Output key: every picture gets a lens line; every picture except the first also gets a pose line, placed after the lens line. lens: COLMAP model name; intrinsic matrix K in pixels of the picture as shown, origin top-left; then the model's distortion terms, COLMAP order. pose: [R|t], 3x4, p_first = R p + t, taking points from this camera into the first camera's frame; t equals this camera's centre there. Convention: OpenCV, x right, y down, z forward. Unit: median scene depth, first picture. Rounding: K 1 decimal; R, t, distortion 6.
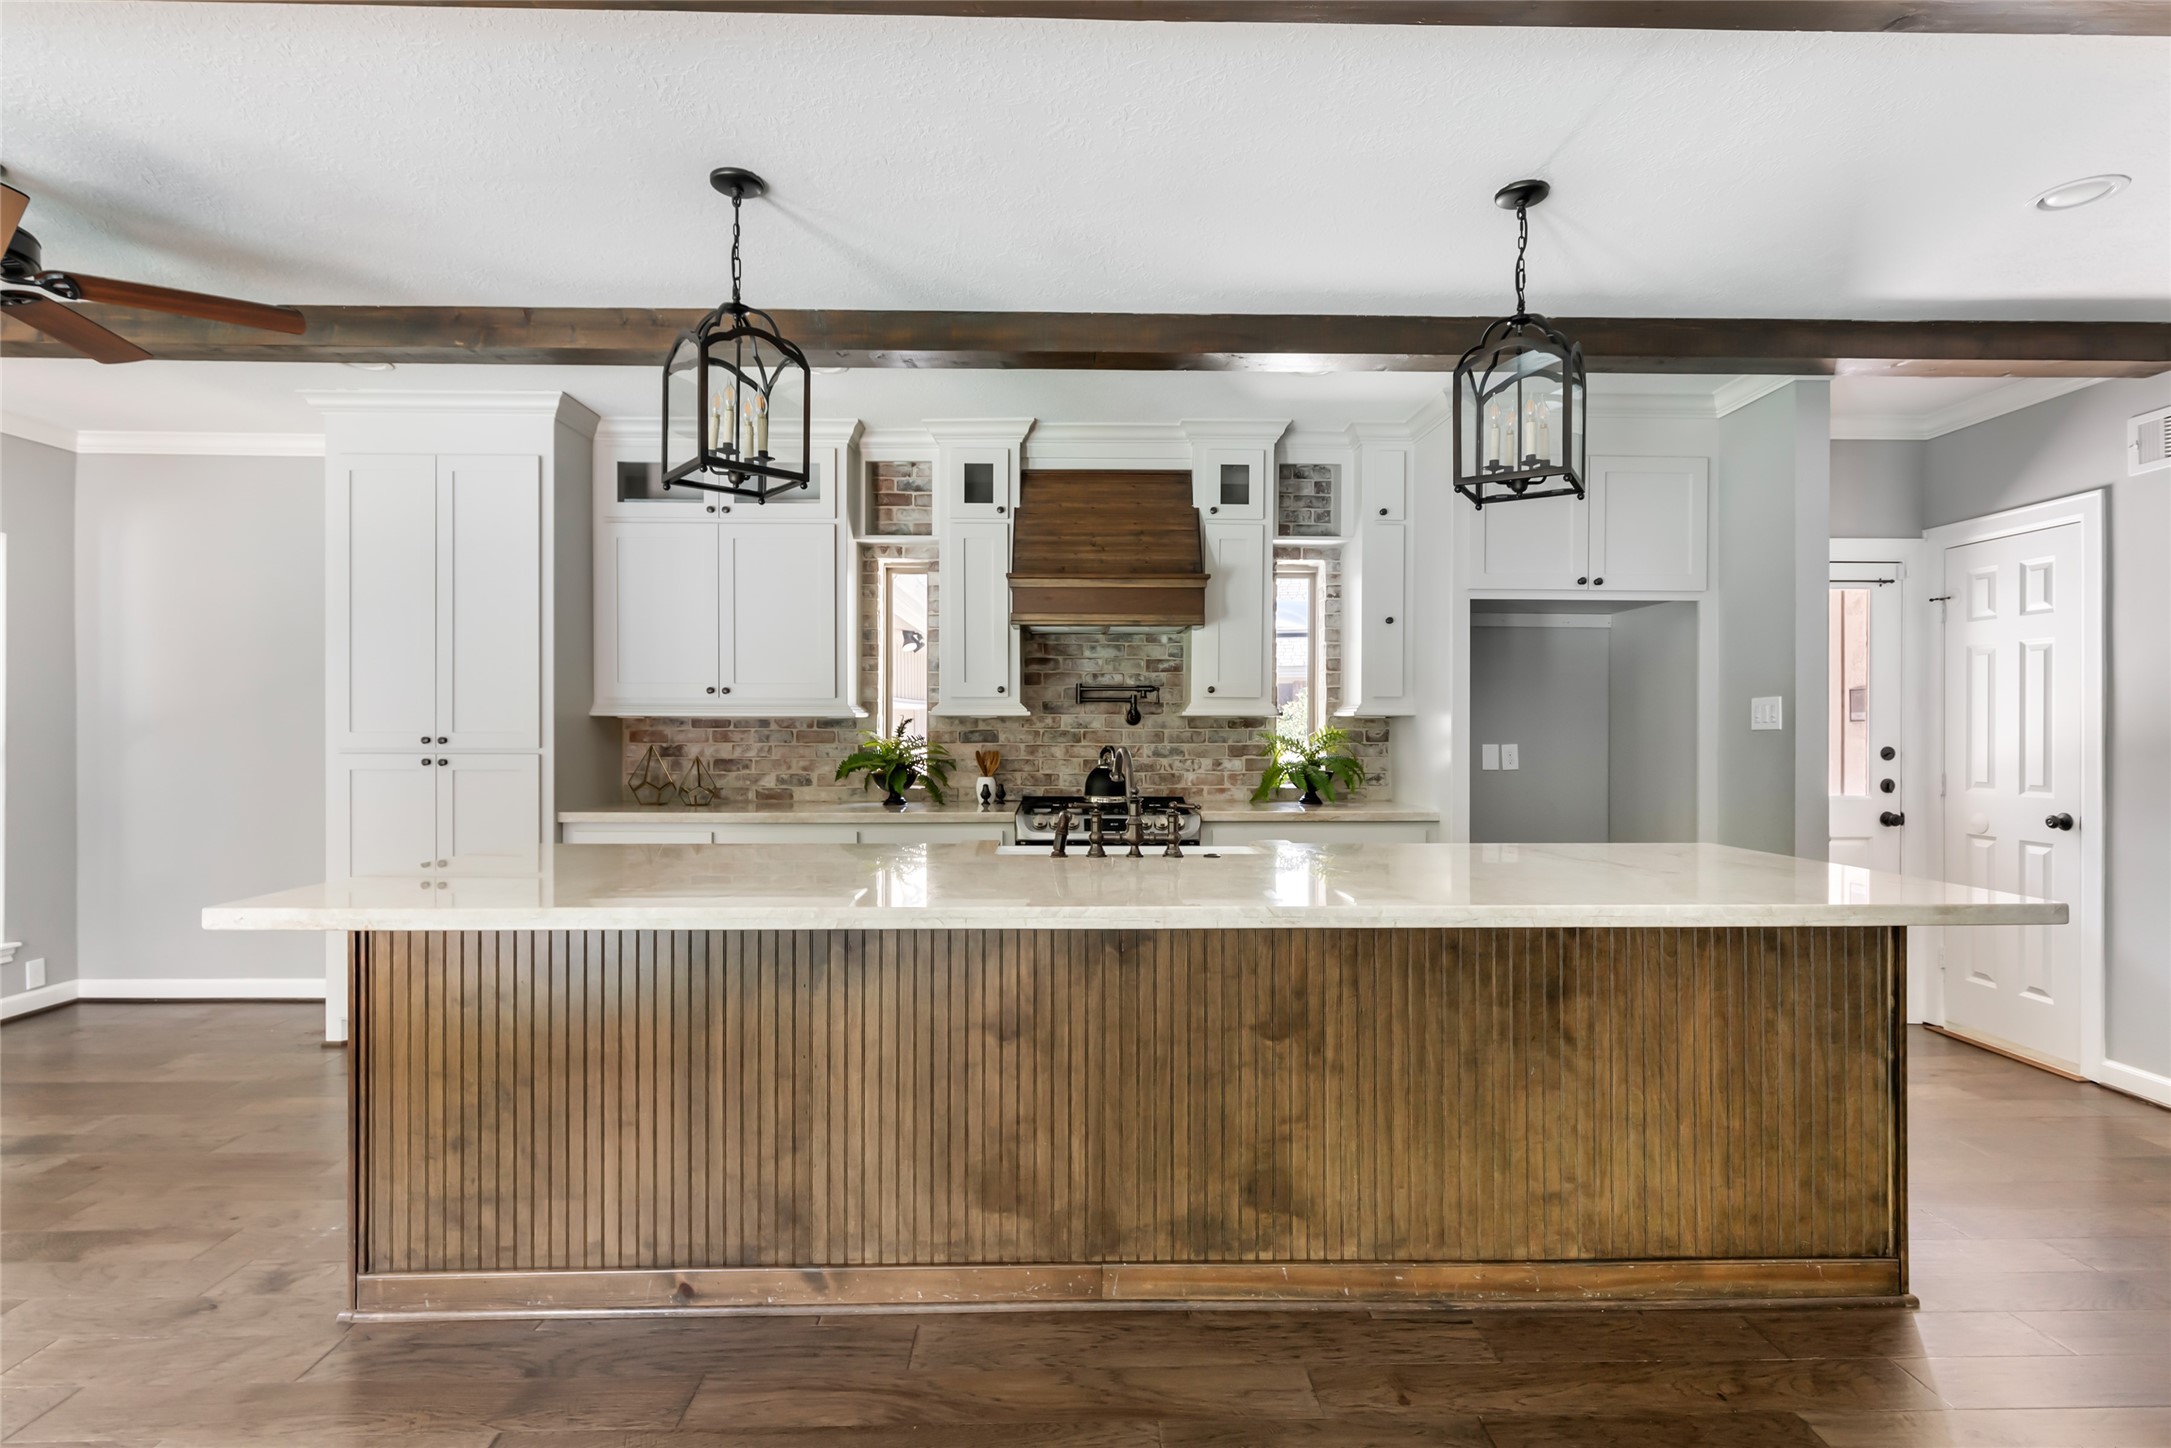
lens RADIAL K [[1063.8, 0, 1085.2], [0, 1063.8, 728.0], [0, 0, 1]] dist [0.001502, -0.000721]
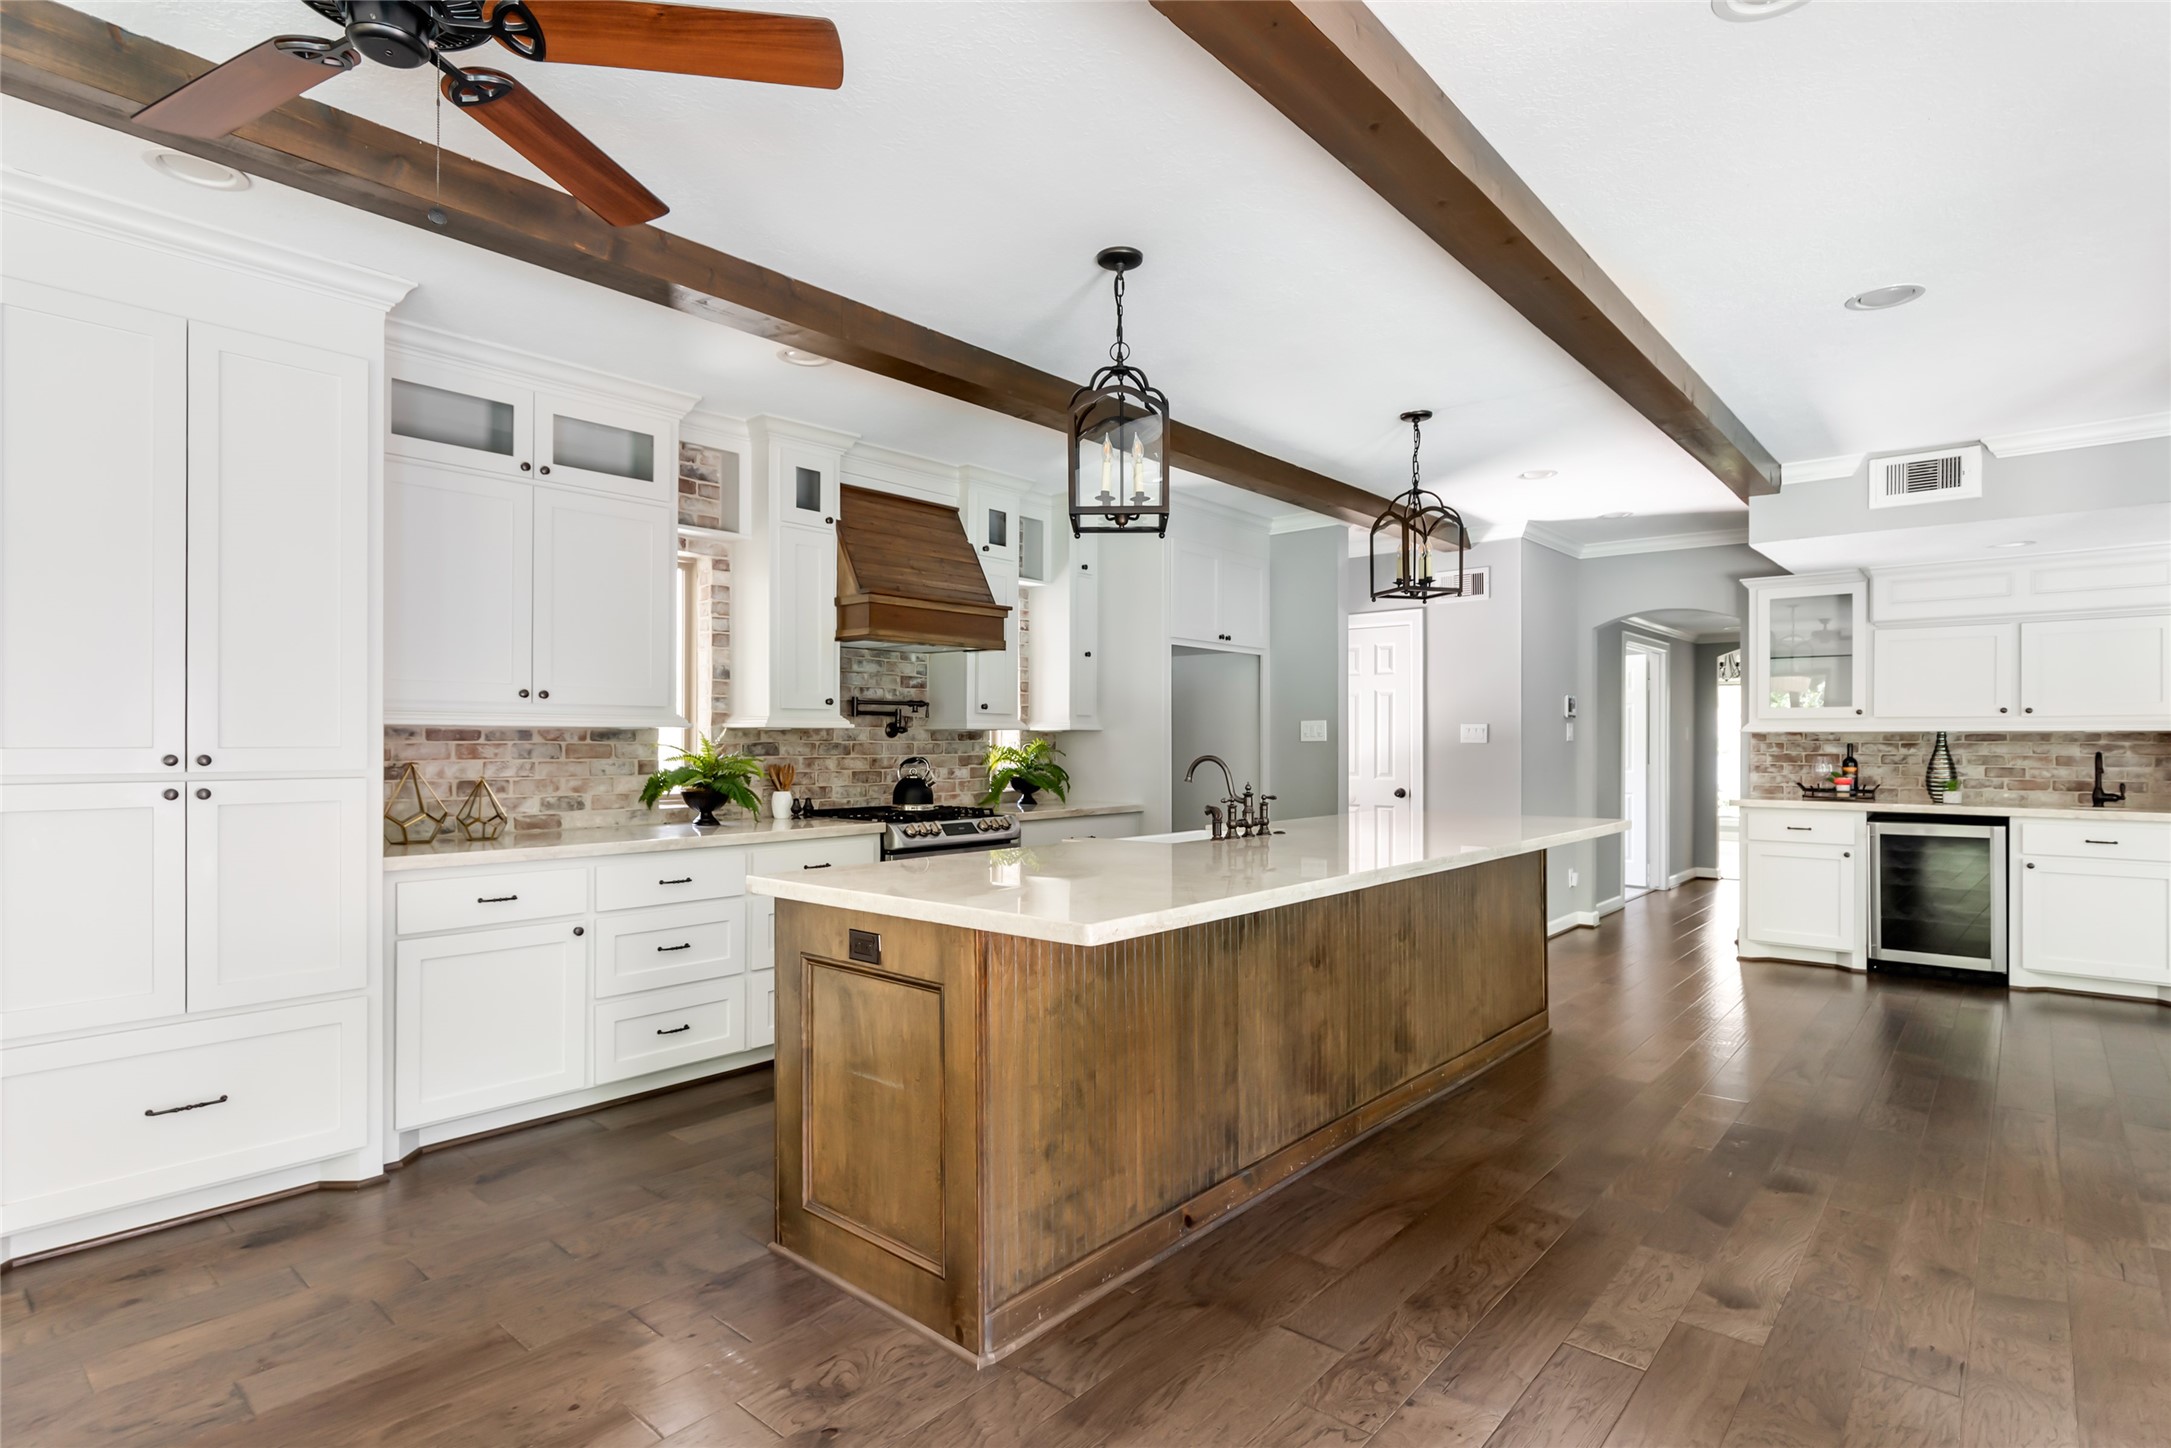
lens RADIAL K [[1101.2, 0, 1087.1], [0, 1101.2, 736.1], [0, 0, 1]] dist [0.007073, -0.000502]
pose [[0.669878, 0.001954, 0.742468, -0.637839], [-0.001077, 0.999998, -0.001661, -0.002447], [-0.742470, 0.000313, 0.669879, 0.125274]]
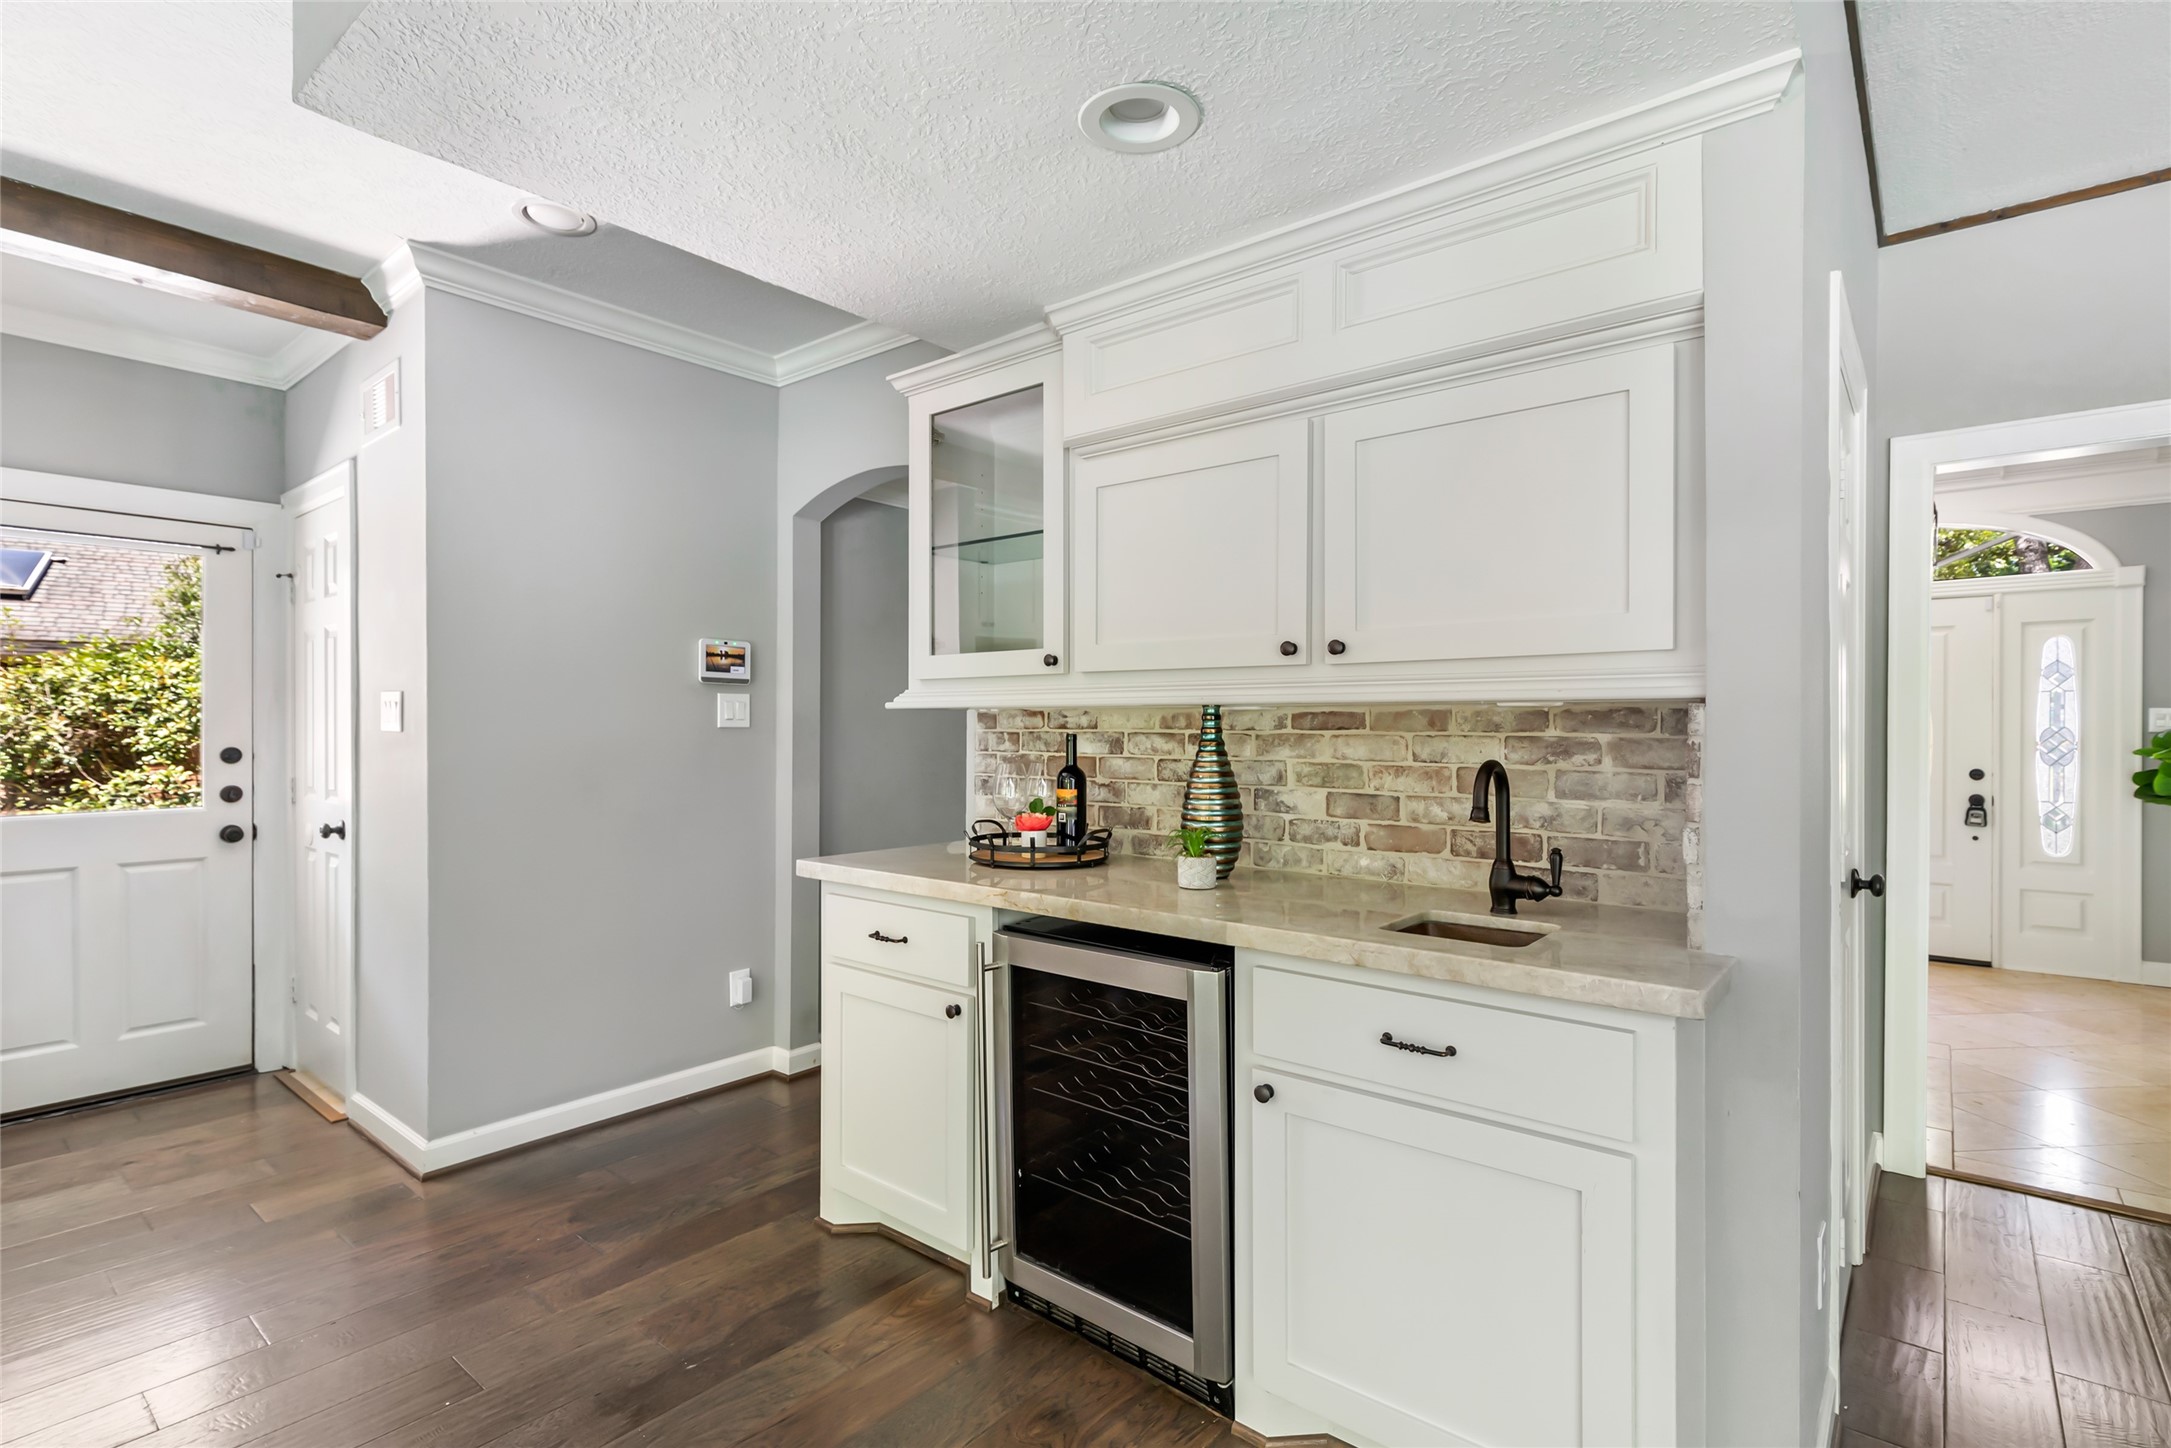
lens RADIAL K [[1067.3, 0, 1086.7], [0, 1067.3, 721.5], [0, 0, 1]] dist [-0.001008, -0.000299]
pose [[0.665018, -0.004945, 0.746811, 1.028166], [0.002874, 0.999988, 0.004062, -0.007228], [-0.746822, -0.000555, 0.665024, -0.106061]]
